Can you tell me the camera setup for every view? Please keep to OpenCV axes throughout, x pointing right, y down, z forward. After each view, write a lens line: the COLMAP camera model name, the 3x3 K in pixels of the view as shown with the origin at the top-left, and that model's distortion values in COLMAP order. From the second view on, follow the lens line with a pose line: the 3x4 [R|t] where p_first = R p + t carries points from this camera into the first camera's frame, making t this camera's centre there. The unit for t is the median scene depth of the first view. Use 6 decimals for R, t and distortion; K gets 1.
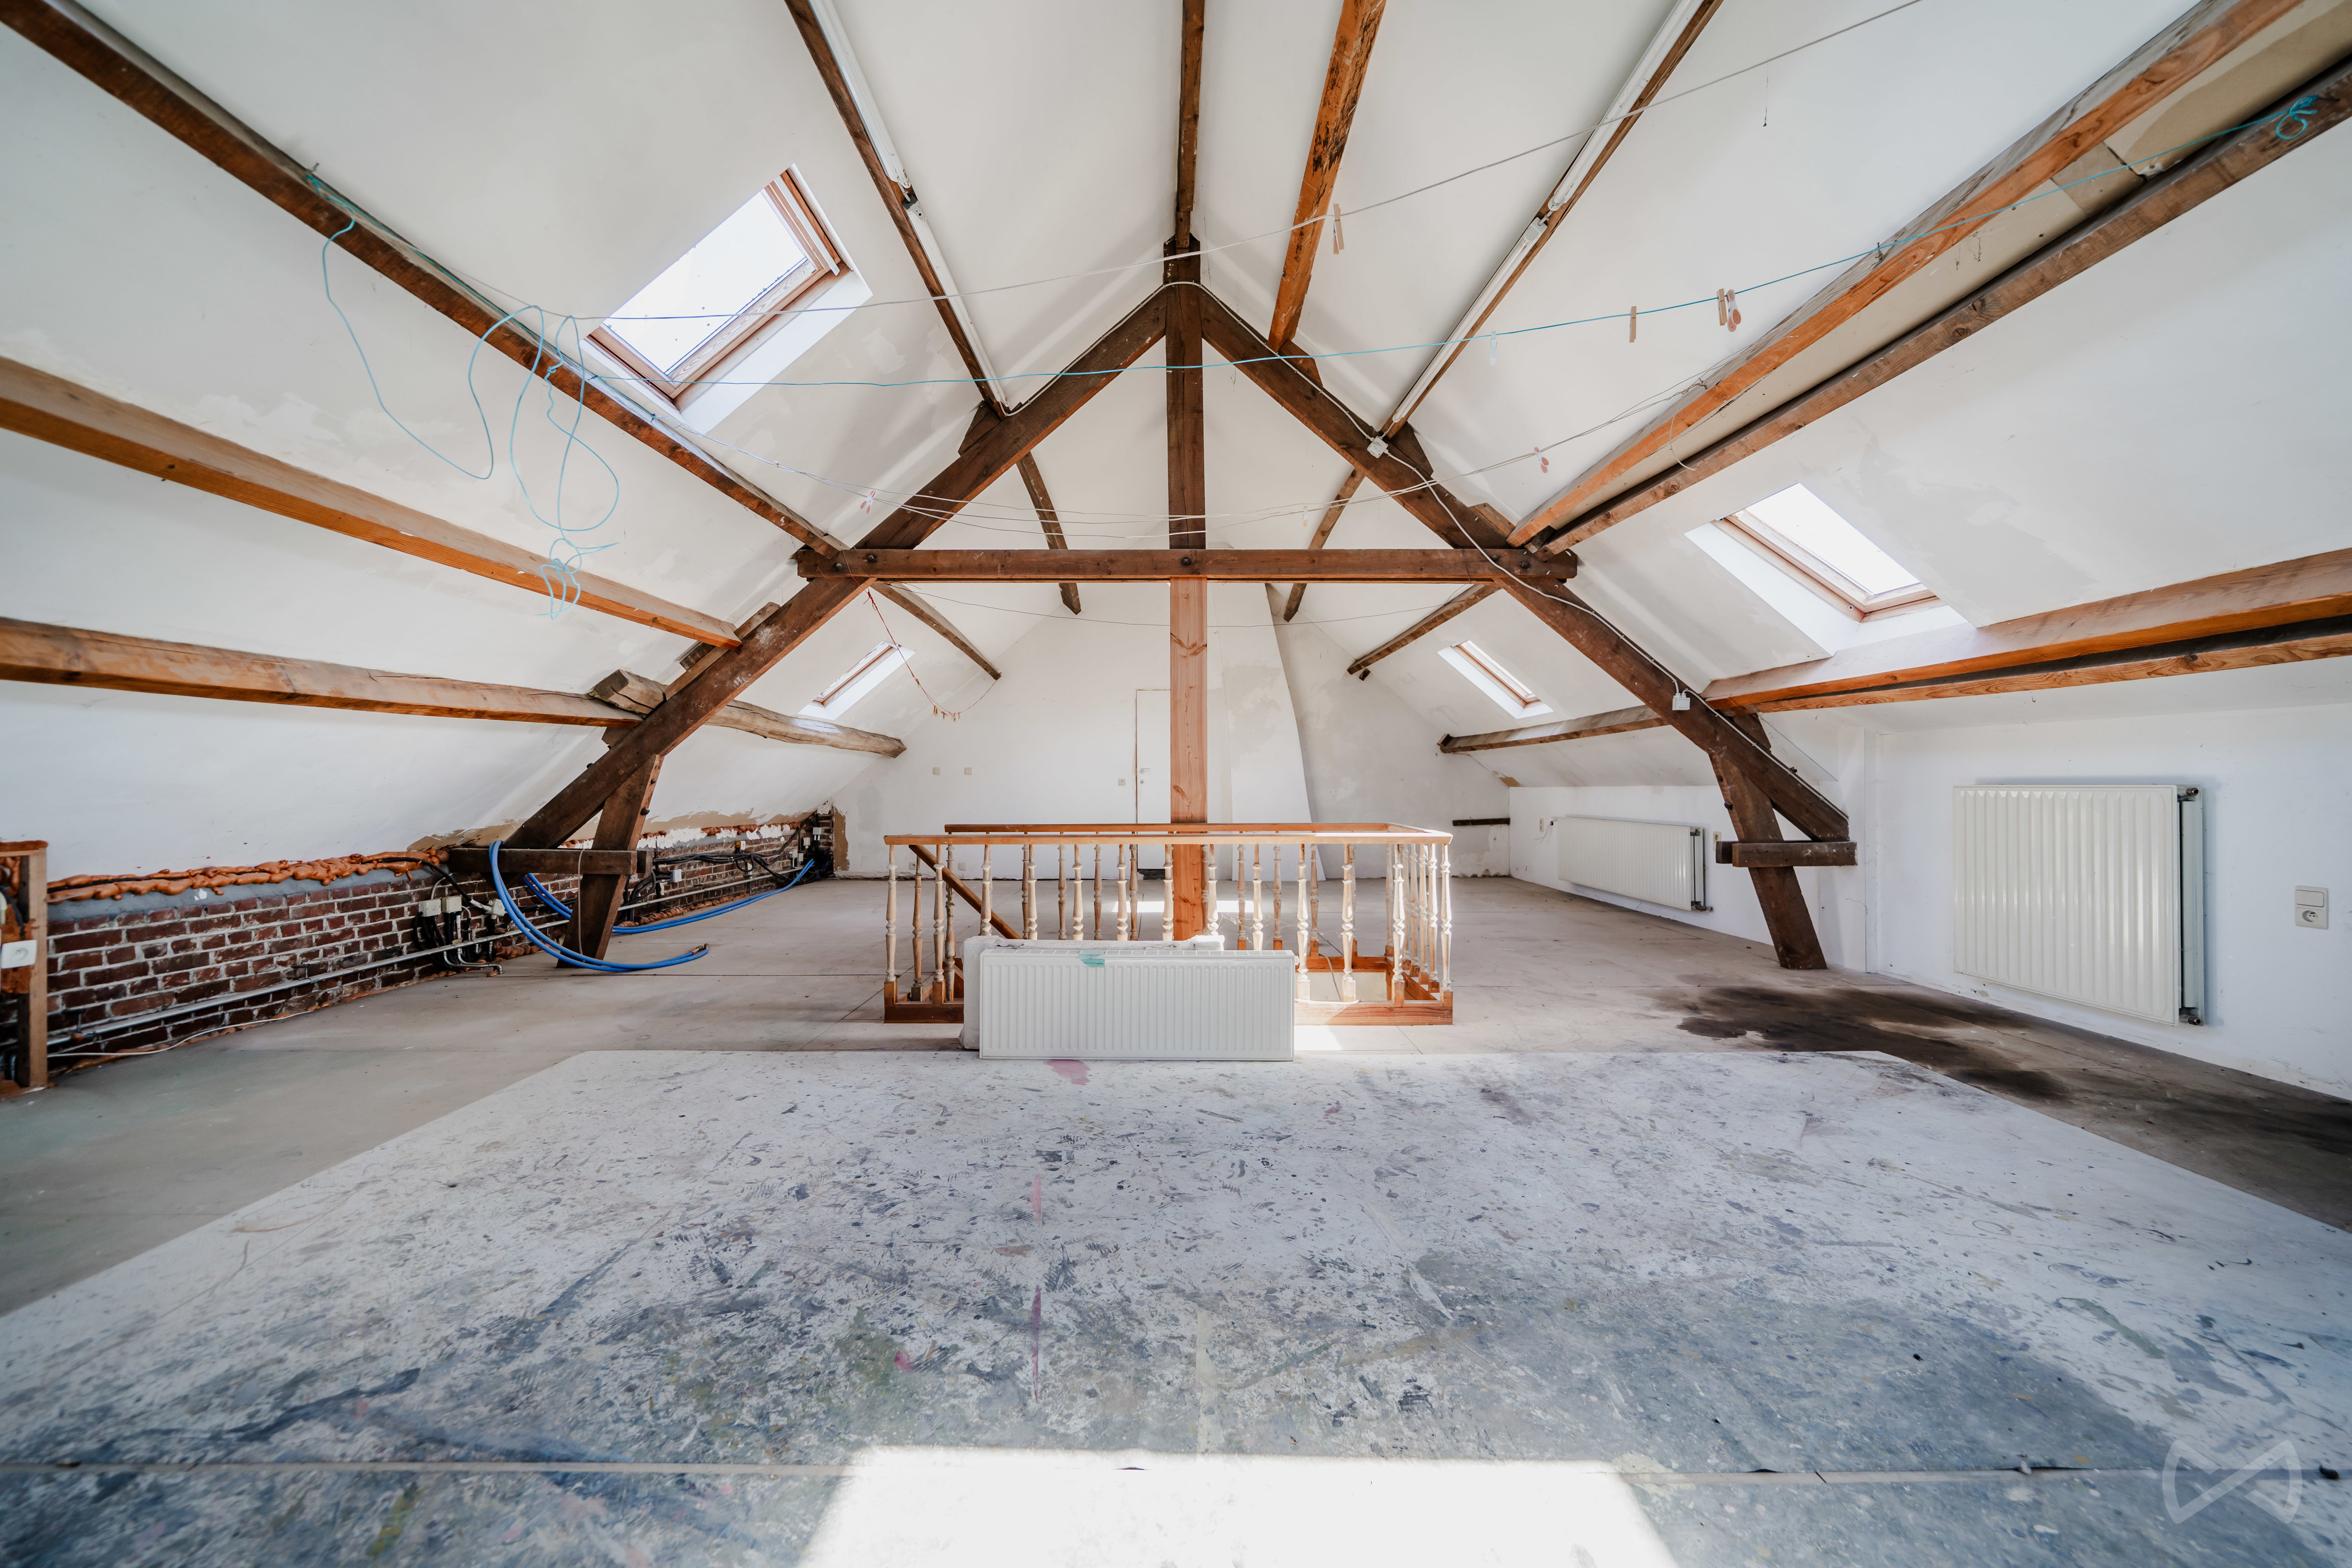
lens RADIAL K [[852.4, 0, 1175.5], [0, 852.4, 781.4], [0, 0, 1]] dist [-0.005924, -0.000022]
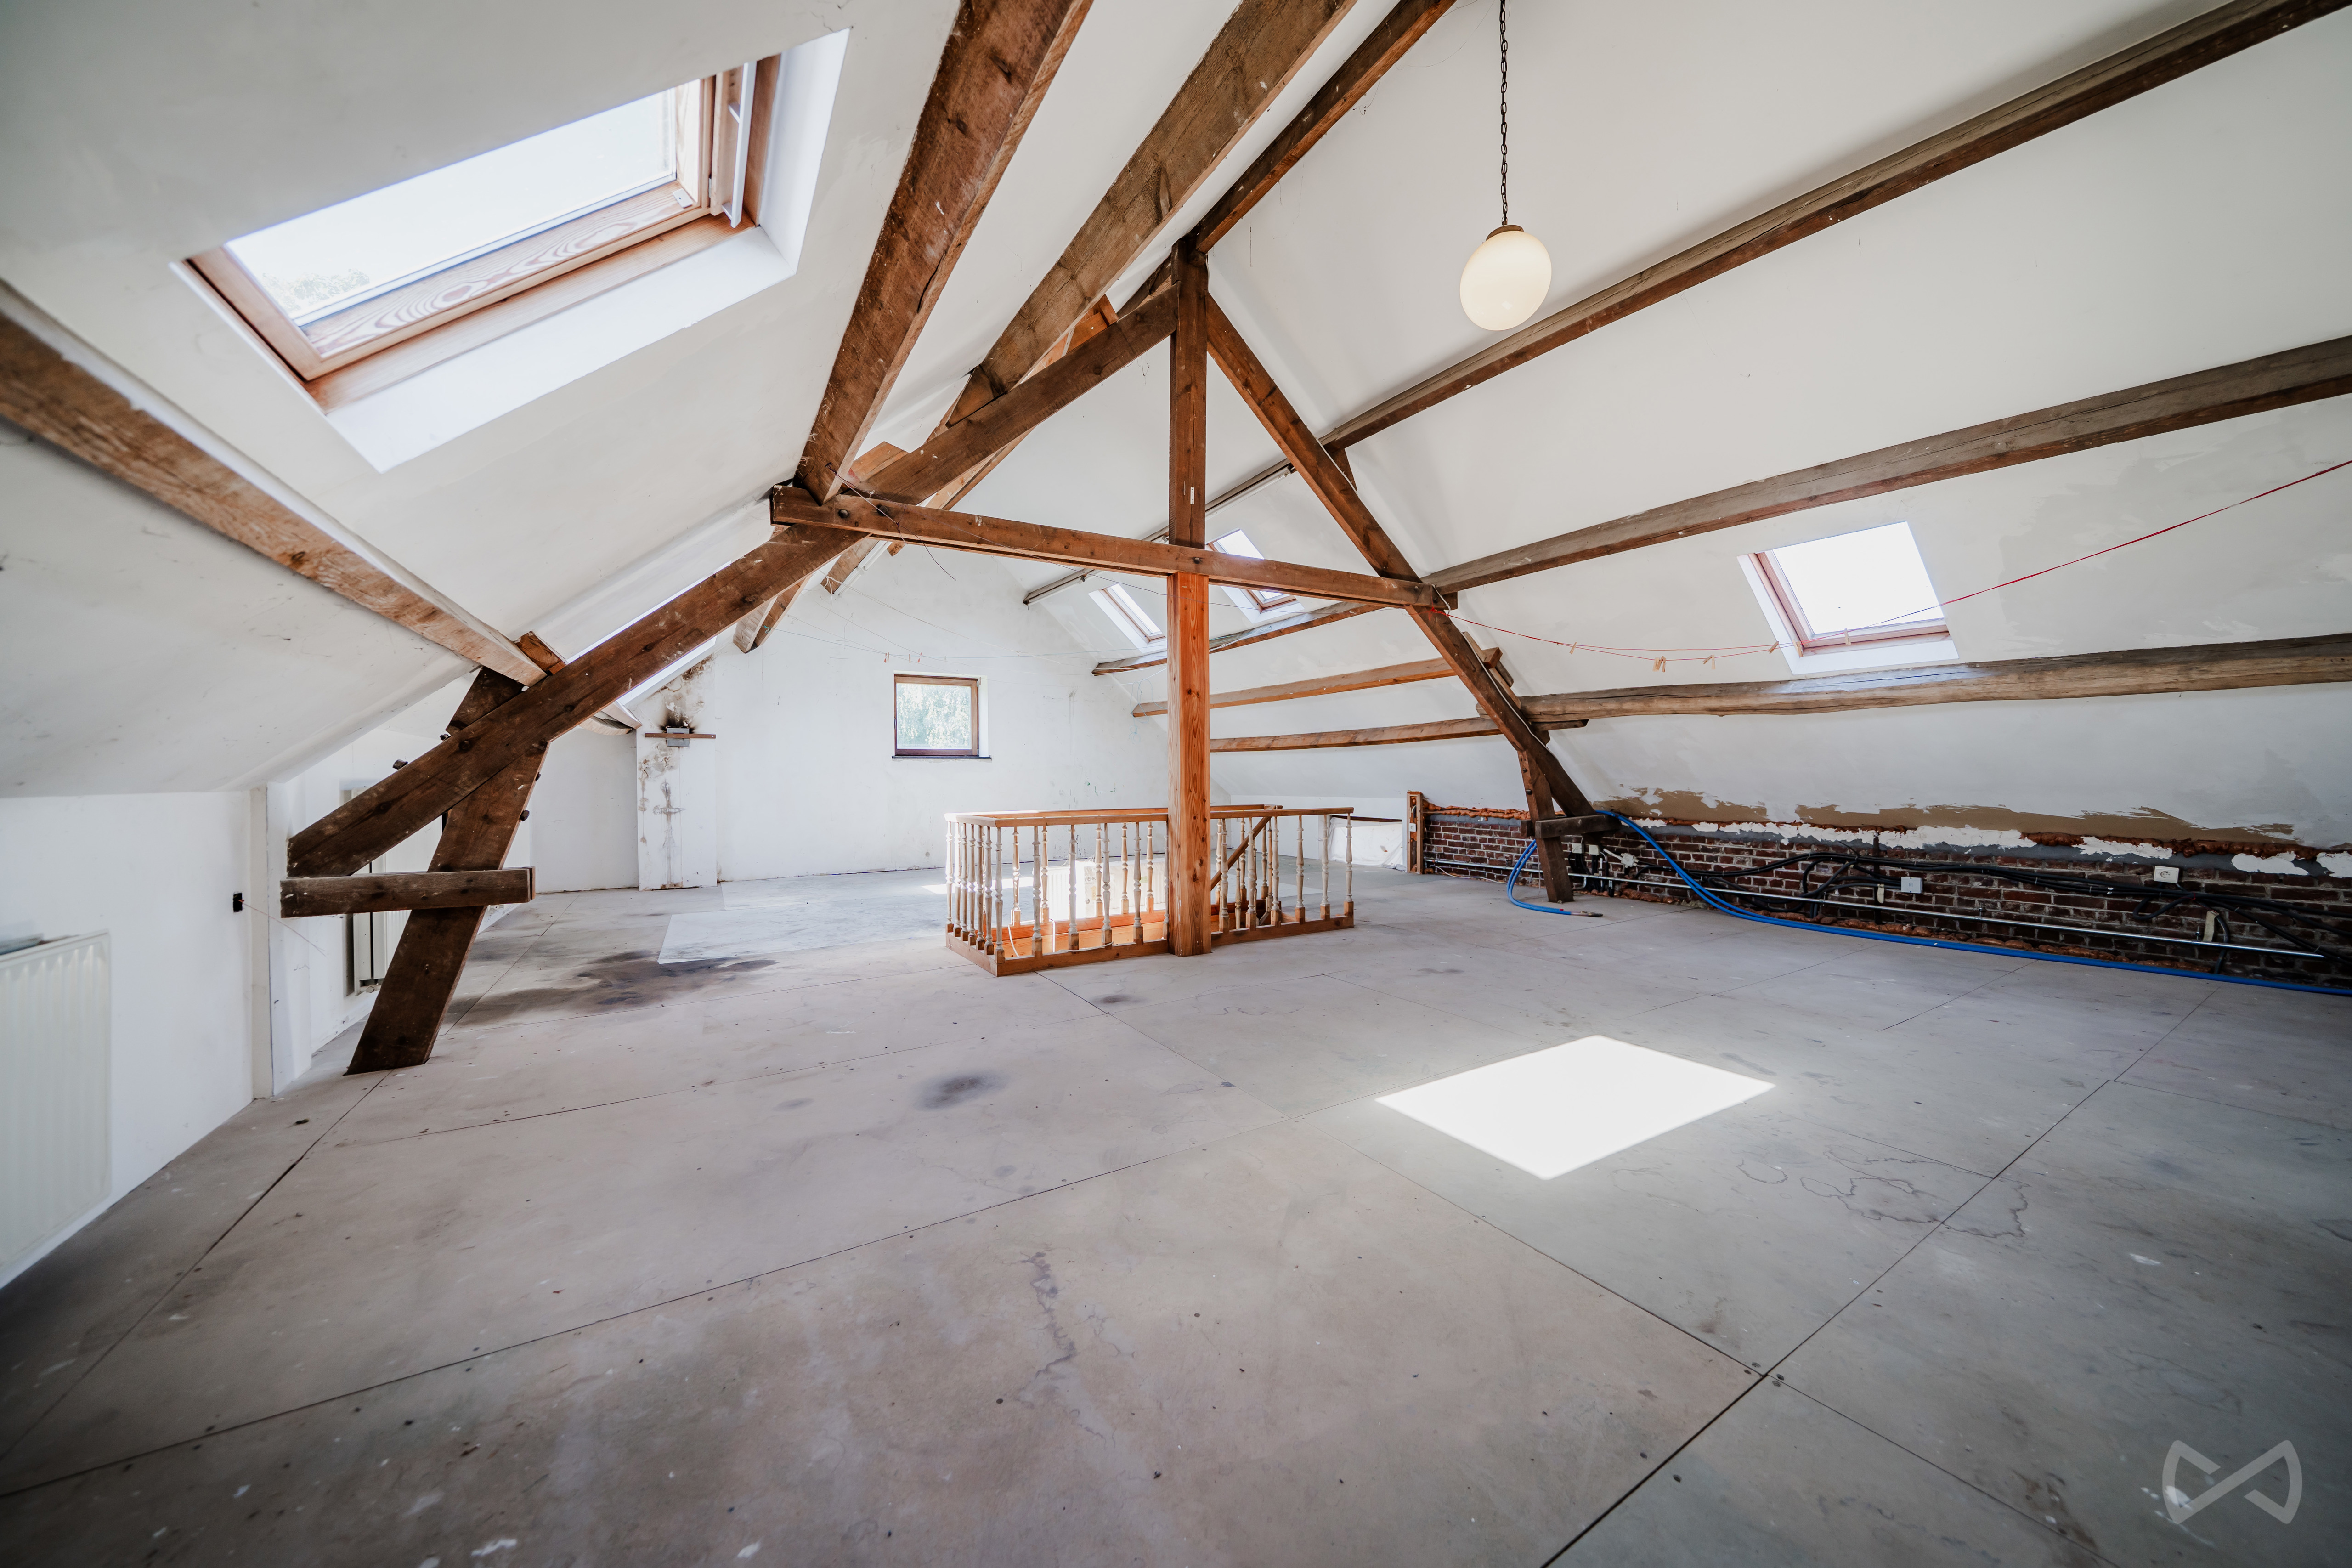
lens RADIAL K [[798.0, 0, 1176.4], [0, 798.0, 781.3], [0, 0, 1]] dist [-0.006284, 0.000193]
pose [[-0.861757, 0.012583, -0.507165, 0.382103], [0.011796, 0.999919, 0.004765, 0.004105], [0.507184, -0.001876, -0.861836, 1.343833]]
